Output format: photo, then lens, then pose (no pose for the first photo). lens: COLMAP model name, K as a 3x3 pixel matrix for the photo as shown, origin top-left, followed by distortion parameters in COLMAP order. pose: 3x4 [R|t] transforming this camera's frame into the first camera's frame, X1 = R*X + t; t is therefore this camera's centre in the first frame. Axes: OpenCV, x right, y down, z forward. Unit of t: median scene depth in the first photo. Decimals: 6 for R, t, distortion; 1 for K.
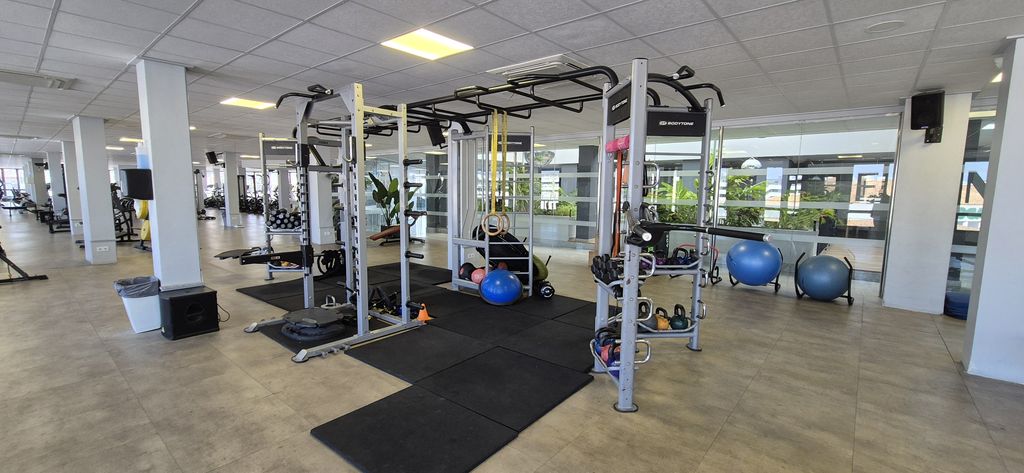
lens RADIAL K [[419.3, 0, 513.3], [0, 419.3, 237.1], [0, 0, 1]] dist [-0.000737, 0.000876]
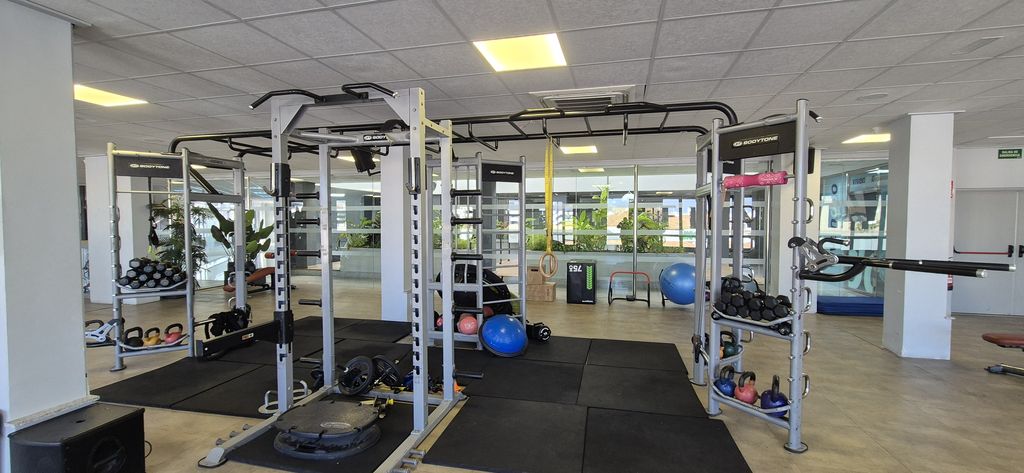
lens RADIAL K [[419.3, 0, 513.3], [0, 419.3, 237.1], [0, 0, 1]] dist [-0.000737, 0.000876]
pose [[0.901938, -0.028715, 0.430911, -0.492212], [0.059172, 0.996594, -0.057442, -0.042863], [-0.427794, 0.077307, 0.900564, 0.243623]]
